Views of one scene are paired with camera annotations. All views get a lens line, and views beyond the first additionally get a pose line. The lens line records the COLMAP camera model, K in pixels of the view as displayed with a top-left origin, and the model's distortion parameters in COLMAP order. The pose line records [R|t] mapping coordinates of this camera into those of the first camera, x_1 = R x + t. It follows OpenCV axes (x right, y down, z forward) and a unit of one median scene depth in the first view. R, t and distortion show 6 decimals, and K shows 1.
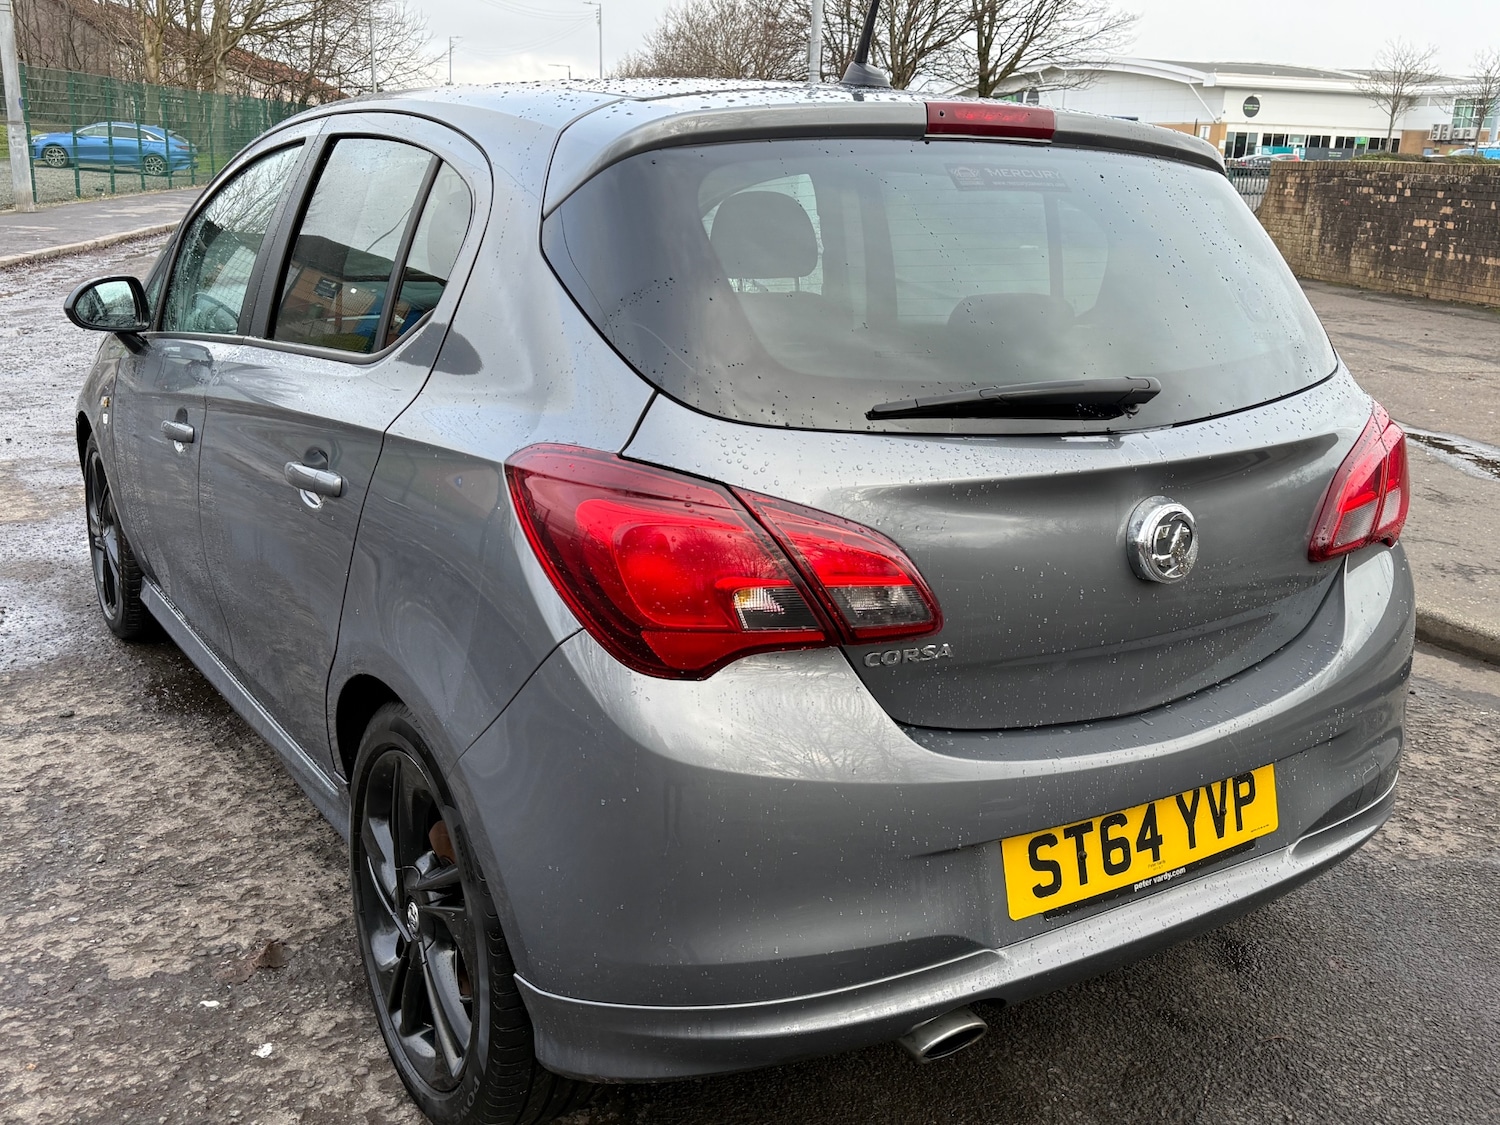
lens RADIAL K [[1417.4, 0, 704.4], [0, 1417.4, 558.6], [0, 0, 1]] dist [0.159741, -0.289274]
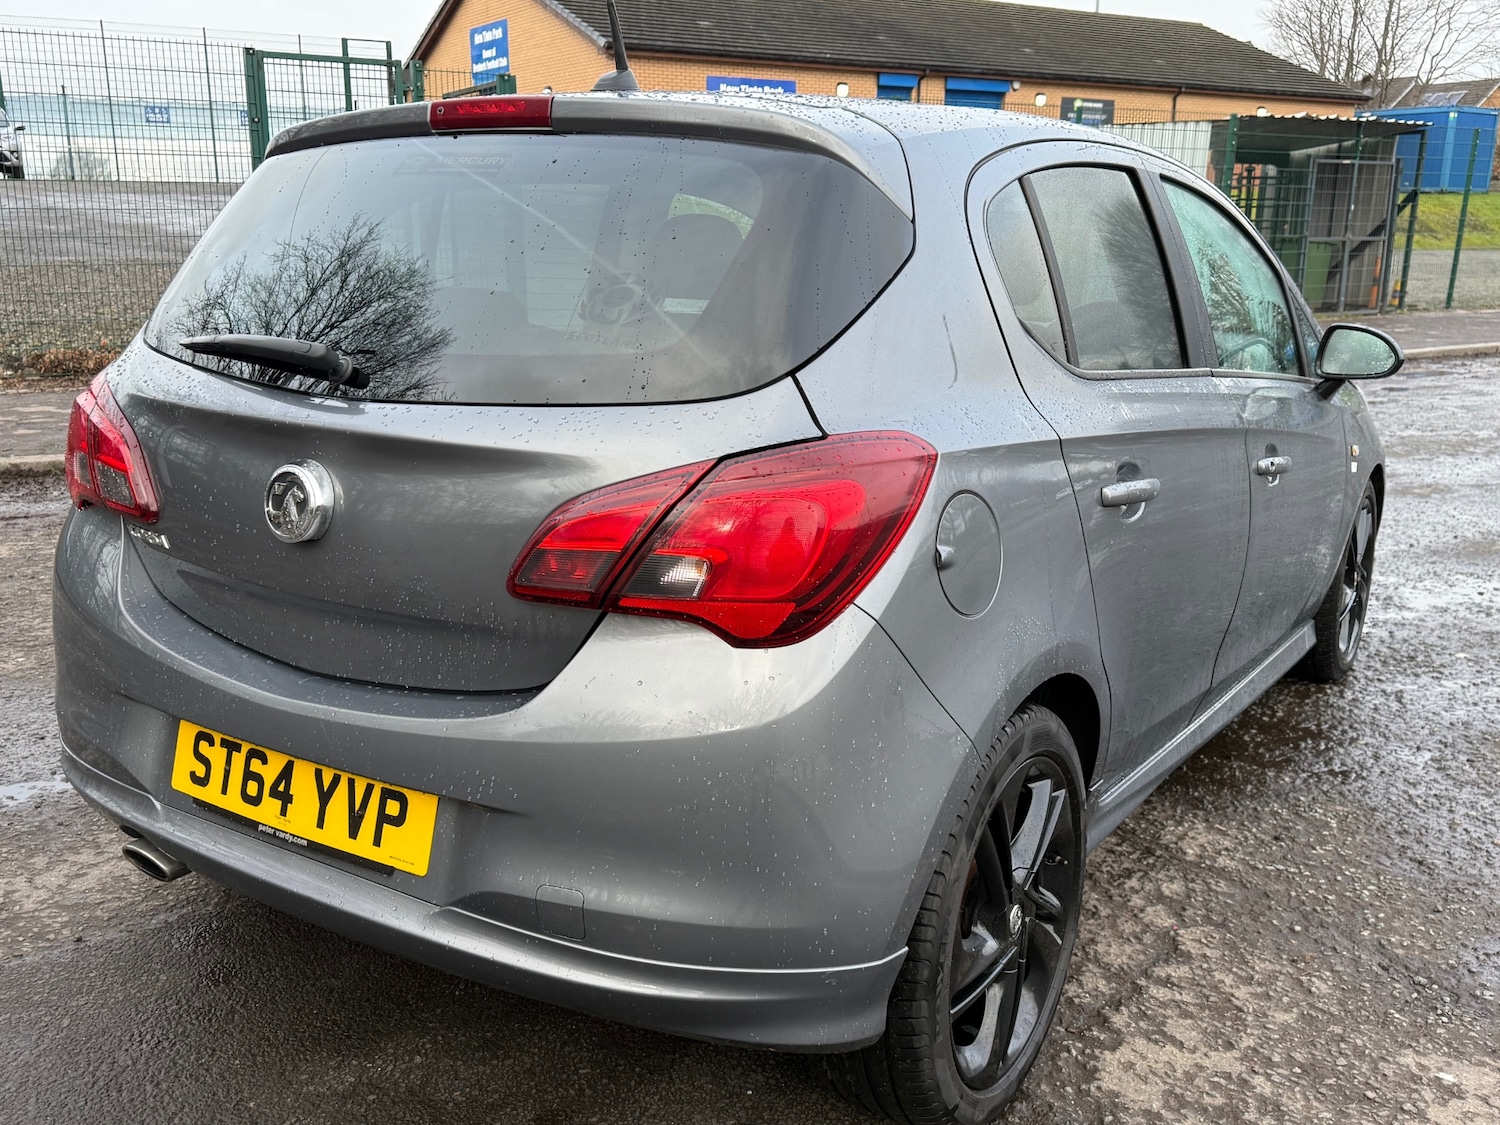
lens RADIAL K [[1286.9, 0, 771.1], [0, 1286.9, 550.3], [0, 0, 1]] dist [0.128537, -0.185668]
pose [[0.439464, 0.195282, -0.876776, 1.226343], [-0.249319, 0.964249, 0.089799, -0.139983], [0.862967, 0.179133, 0.472440, 0.815350]]
